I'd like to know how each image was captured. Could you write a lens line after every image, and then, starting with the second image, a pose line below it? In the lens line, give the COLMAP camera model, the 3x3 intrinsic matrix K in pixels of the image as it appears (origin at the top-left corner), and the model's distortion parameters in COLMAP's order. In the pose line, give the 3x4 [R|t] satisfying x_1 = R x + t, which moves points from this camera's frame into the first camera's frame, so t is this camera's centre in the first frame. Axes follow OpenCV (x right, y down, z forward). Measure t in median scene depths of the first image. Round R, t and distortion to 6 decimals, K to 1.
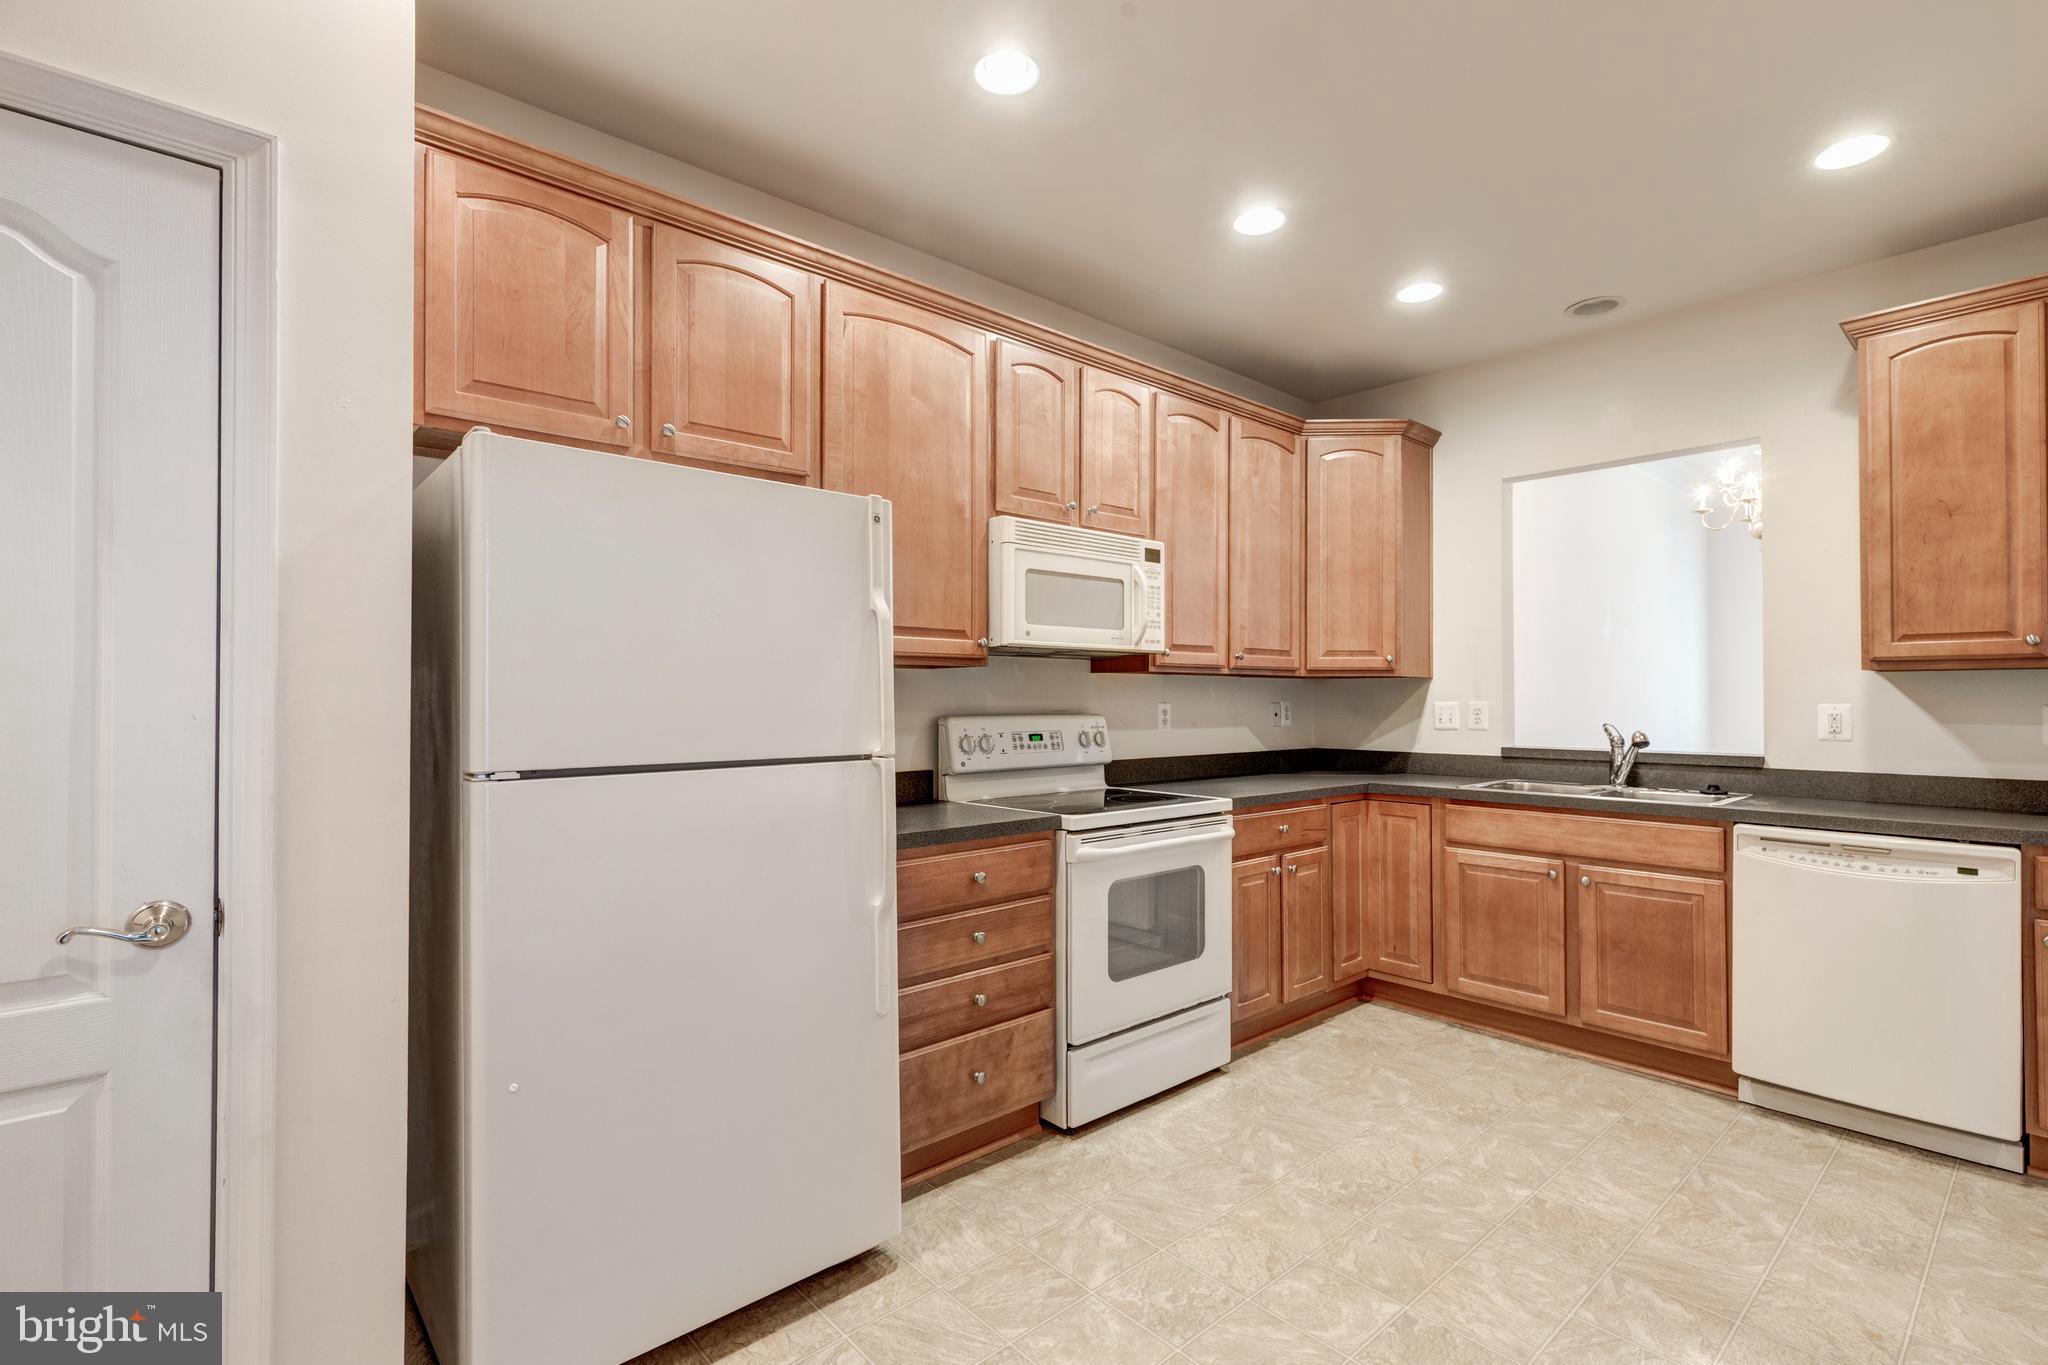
lens RADIAL K [[946.6, 0, 992.8], [0, 946.6, 691.0], [0, 0, 1]] dist [0.003071, 0.000677]
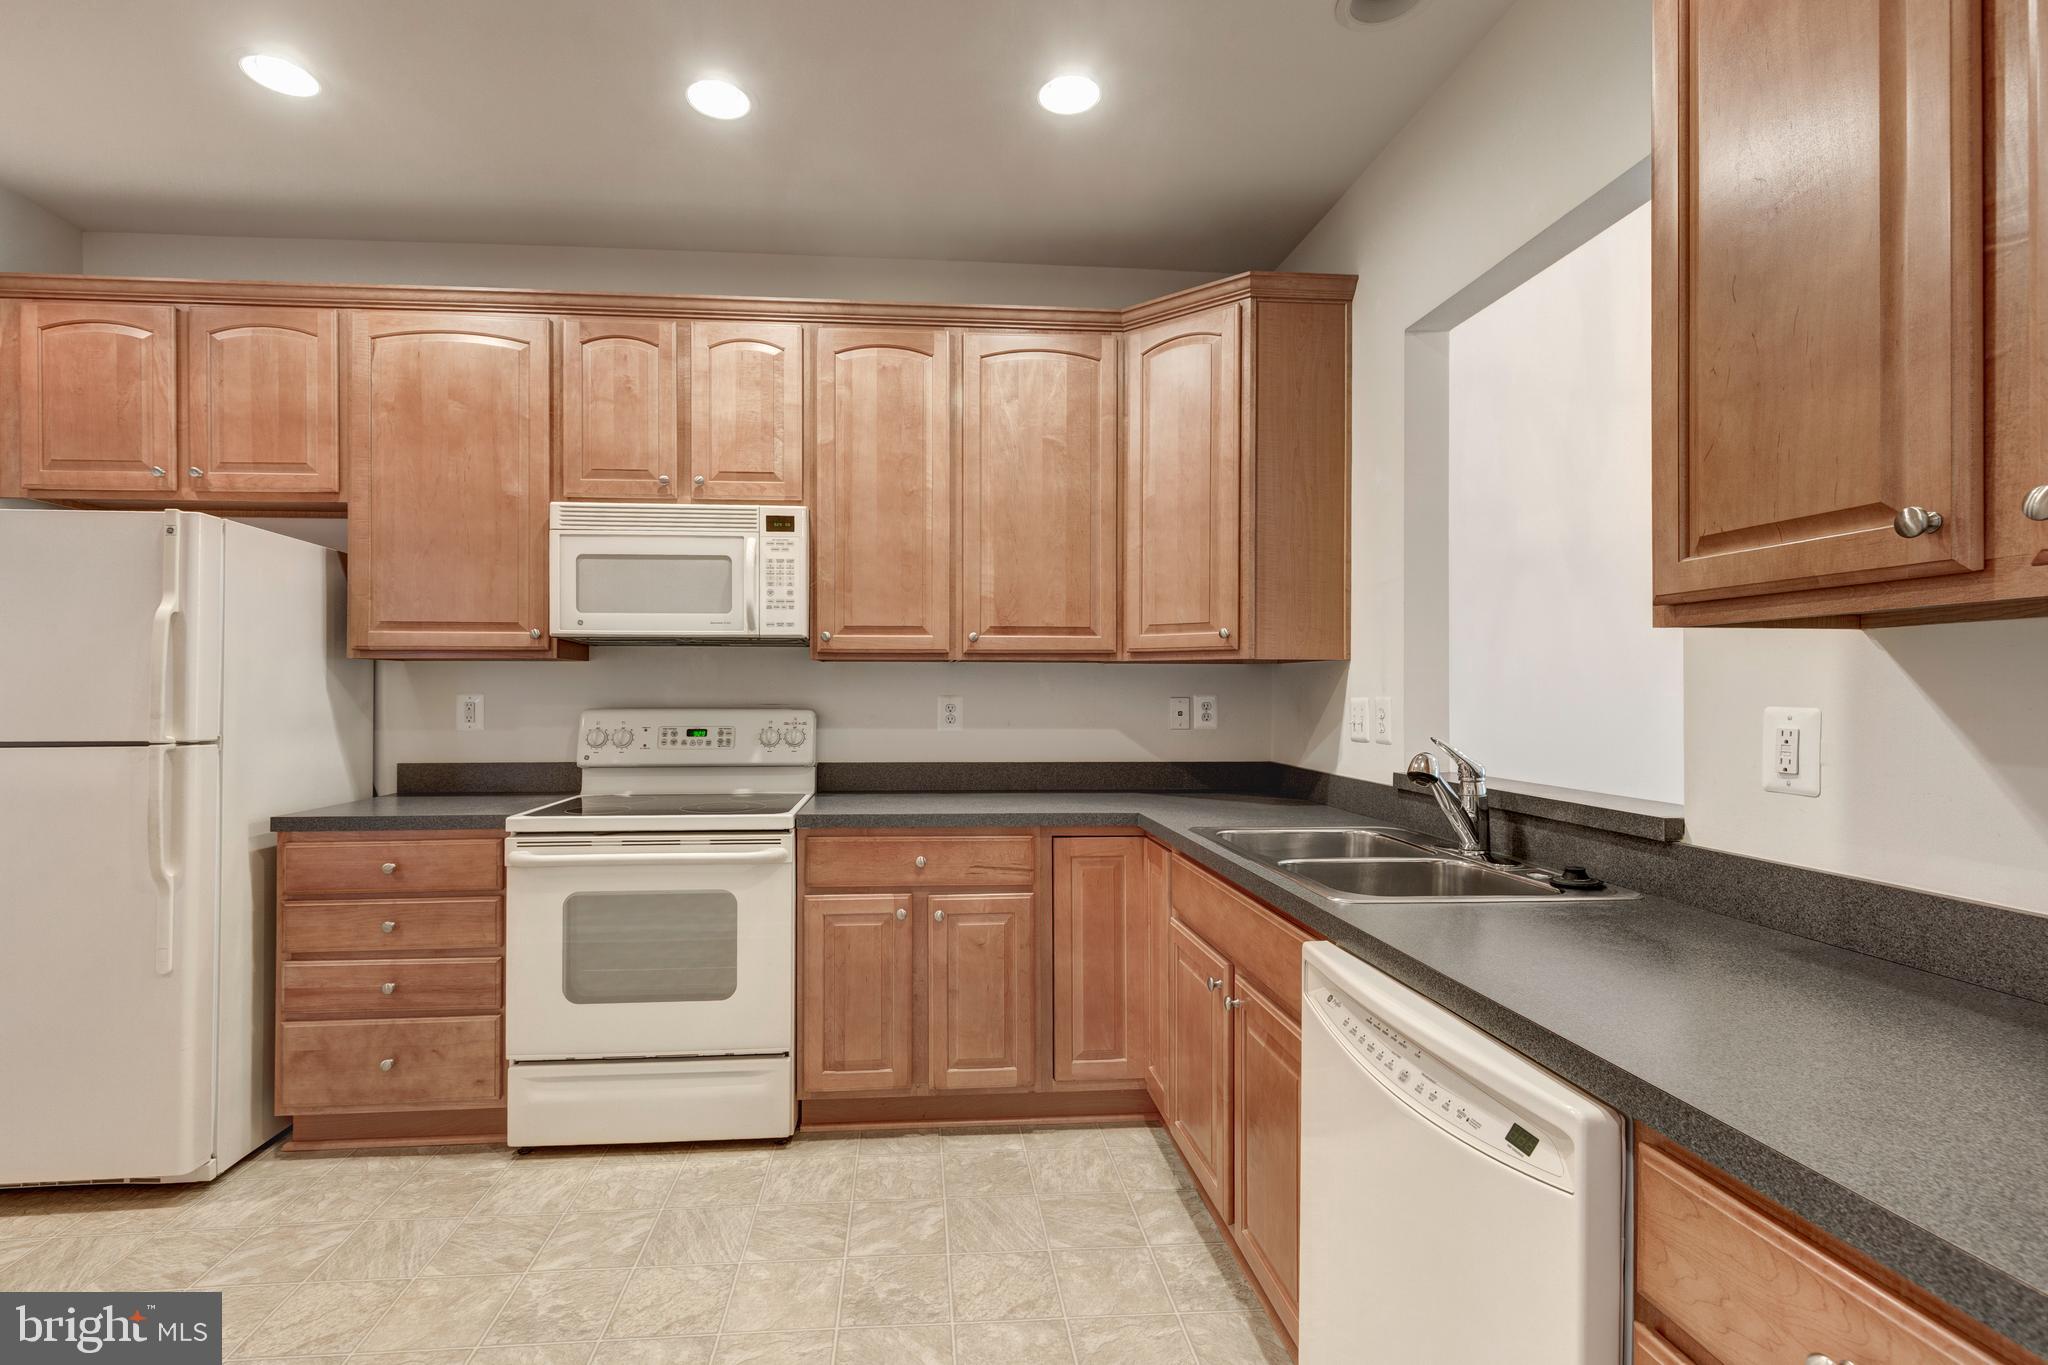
lens RADIAL K [[946.6, 0, 984.4], [0, 946.6, 688.8], [0, 0, 1]] dist [0.003071, 0.000677]
pose [[0.800562, 0.000052, -0.599250, 0.977132], [0.004038, 0.999977, 0.005481, 0.001945], [0.599236, -0.006807, 0.800543, 0.503541]]
